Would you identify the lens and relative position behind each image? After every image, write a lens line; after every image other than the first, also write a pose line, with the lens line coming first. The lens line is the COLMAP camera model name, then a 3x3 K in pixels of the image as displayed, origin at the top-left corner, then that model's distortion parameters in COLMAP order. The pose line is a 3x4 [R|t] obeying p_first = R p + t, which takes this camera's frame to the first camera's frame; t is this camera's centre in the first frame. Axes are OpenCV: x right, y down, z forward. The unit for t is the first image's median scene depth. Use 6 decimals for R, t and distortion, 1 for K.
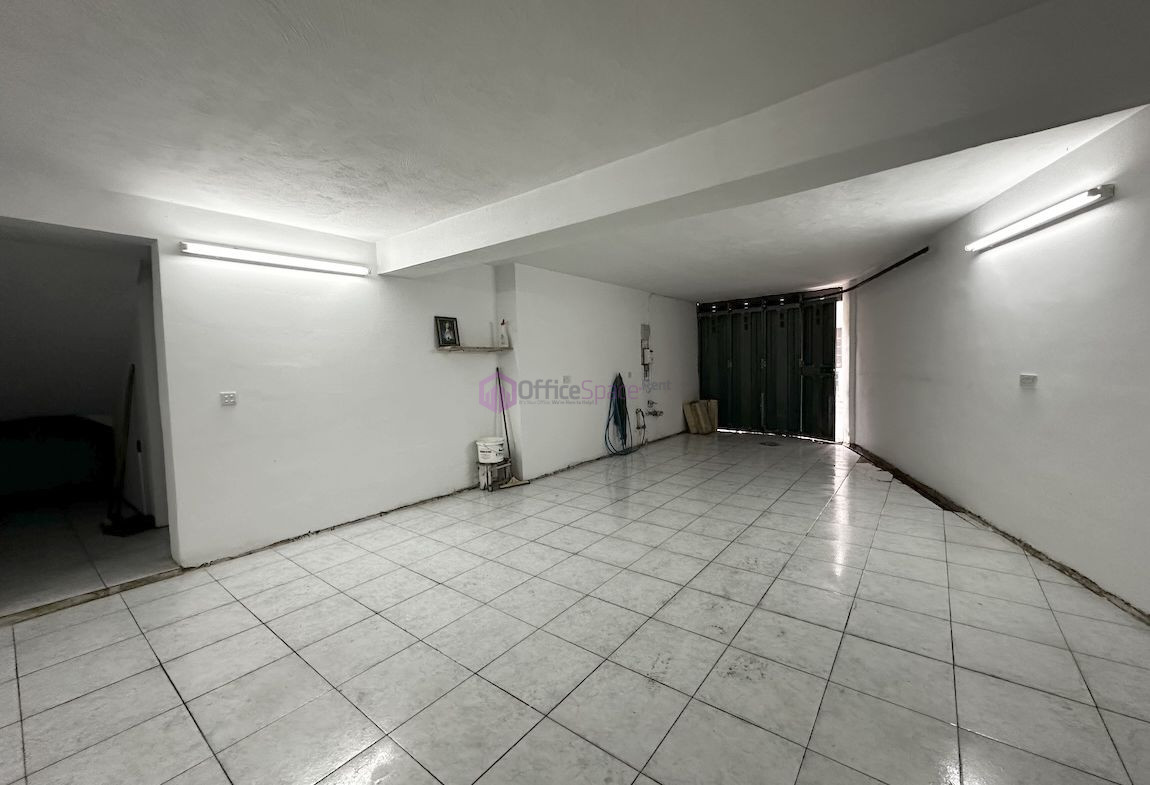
lens RADIAL K [[456.3, 0, 575.0], [0, 456.3, 392.5], [0, 0, 1]] dist [-0.002395, 0.000311]
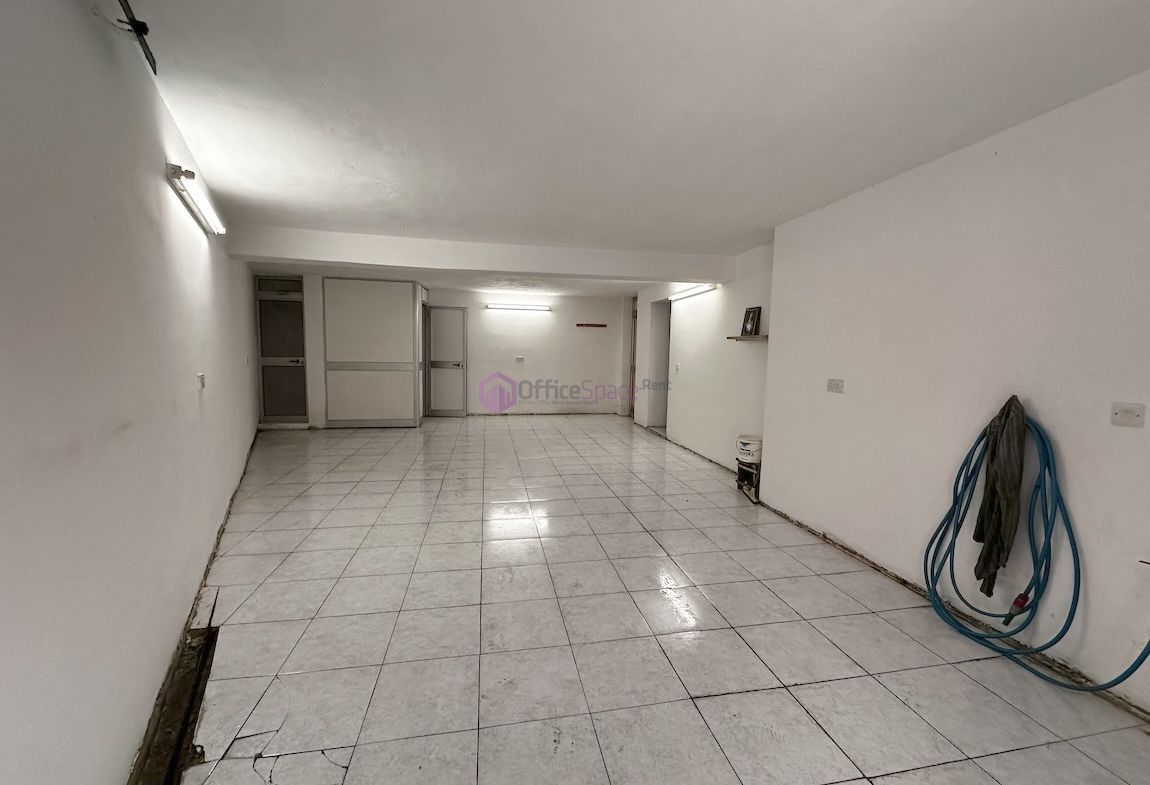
lens RADIAL K [[456.3, 0, 575.0], [0, 456.3, 392.5], [0, 0, 1]] dist [-0.002395, 0.000311]
pose [[-0.658211, 0.083138, -0.748228, 0.995516], [-0.046044, 0.987577, 0.150237, -0.145496], [0.751424, 0.133339, -0.646207, 1.799264]]
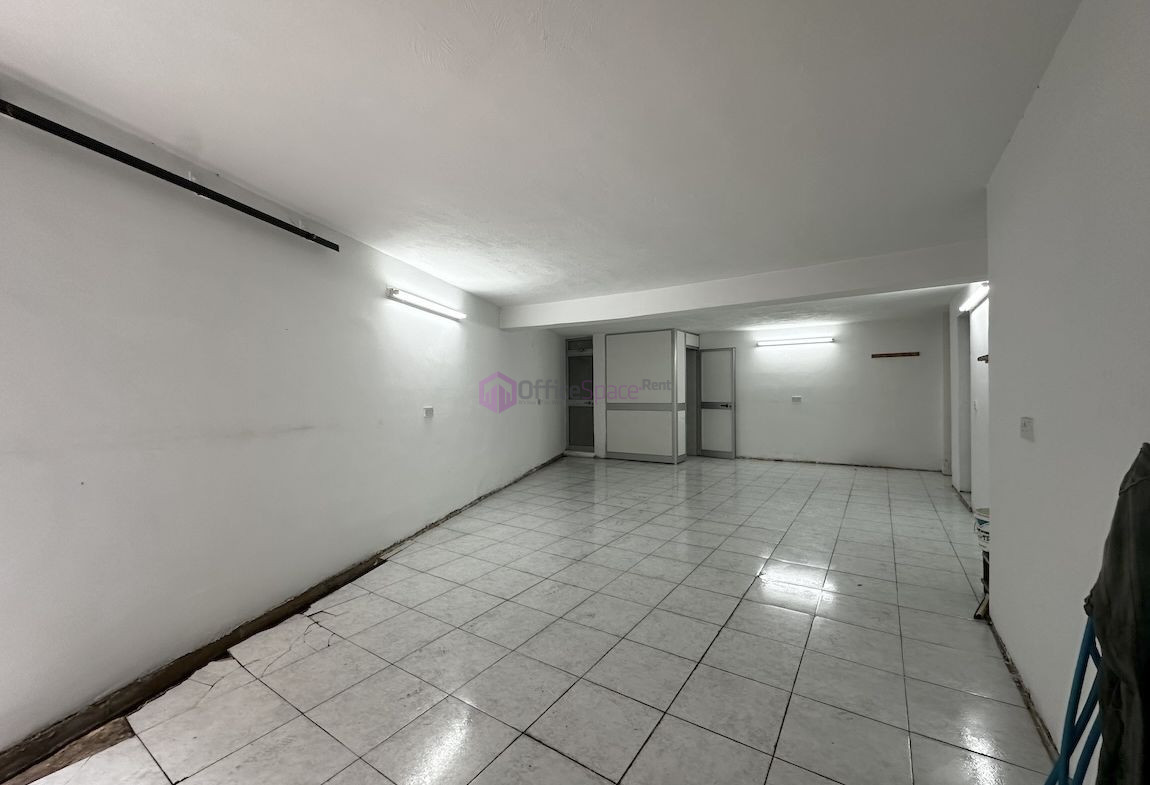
lens RADIAL K [[456.3, 0, 575.0], [0, 456.3, 392.5], [0, 0, 1]] dist [-0.002395, 0.000311]
pose [[-0.996788, 0.033885, -0.072558, 0.531883], [0.029520, 0.997737, 0.060410, -0.134942], [0.074441, 0.058074, -0.995533, 2.085167]]
